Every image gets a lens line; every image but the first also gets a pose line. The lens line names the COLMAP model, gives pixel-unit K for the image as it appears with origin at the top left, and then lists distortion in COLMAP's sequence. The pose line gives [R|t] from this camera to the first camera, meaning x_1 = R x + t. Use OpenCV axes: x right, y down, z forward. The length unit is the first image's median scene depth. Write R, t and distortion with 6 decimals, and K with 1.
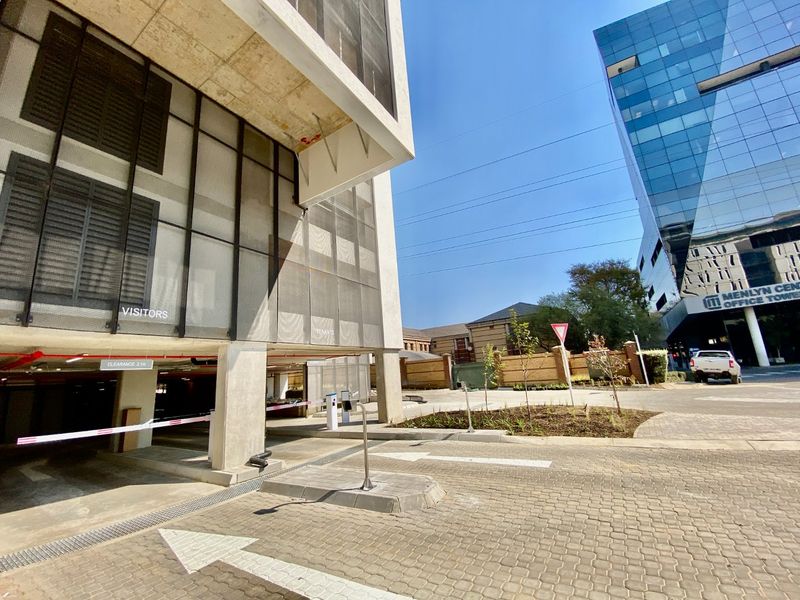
lens RADIAL K [[326.7, 0, 400.0], [0, 326.7, 300.0], [0, 0, 1]] dist [0.022701, -0.021682]
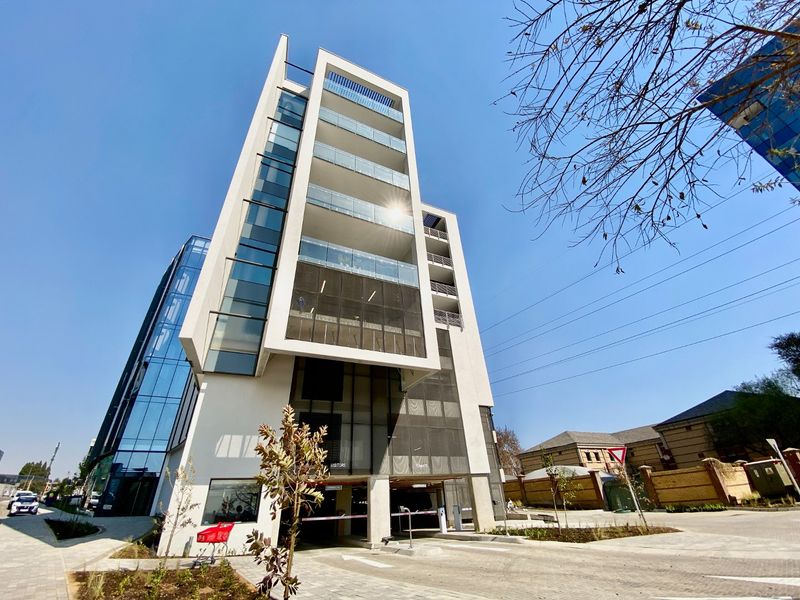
lens RADIAL K [[326.7, 0, 400.0], [0, 326.7, 300.0], [0, 0, 1]] dist [0.022701, -0.021682]
pose [[0.849250, -0.255456, -0.462079, 0.662720], [0.107489, 0.940486, -0.322386, -0.169234], [0.516934, 0.224118, 0.826166, -0.668364]]
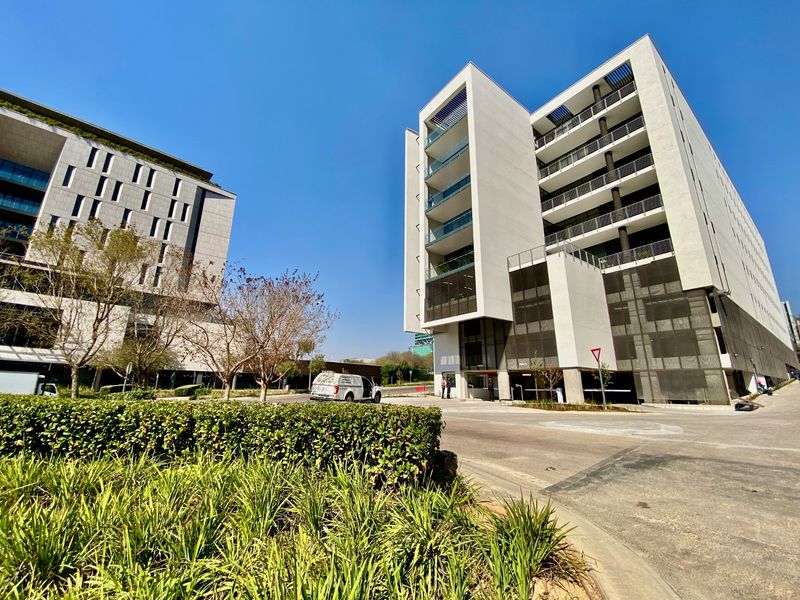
lens RADIAL K [[326.7, 0, 400.0], [0, 326.7, 300.0], [0, 0, 1]] dist [0.022701, -0.021682]
pose [[-0.363492, -0.170682, -0.915828, 2.681913], [0.221847, 0.938932, -0.263039, 0.083194], [0.904797, -0.298786, -0.303429, 0.997966]]
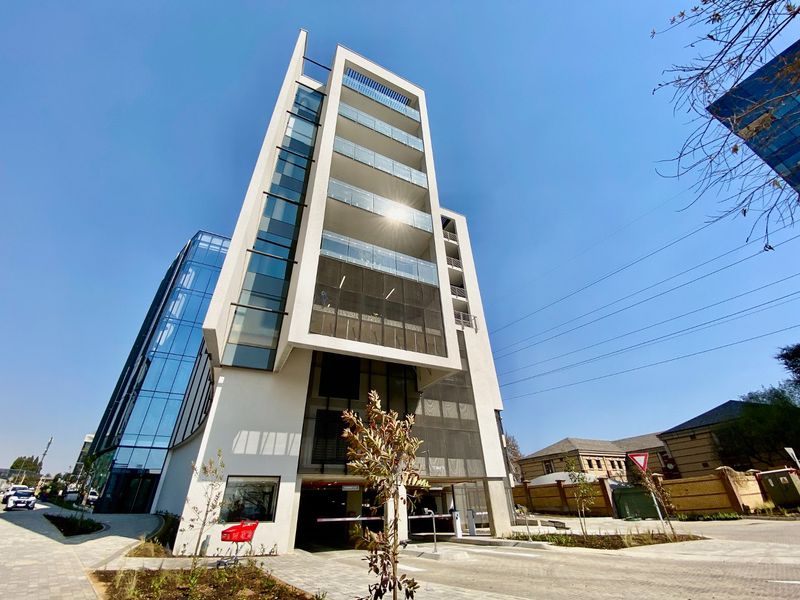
lens RADIAL K [[326.7, 0, 400.0], [0, 326.7, 300.0], [0, 0, 1]] dist [0.022701, -0.021682]
pose [[0.858017, -0.237331, -0.455500, 0.551222], [0.084767, 0.940112, -0.330158, -0.164659], [0.506577, 0.244670, 0.826750, -0.694854]]
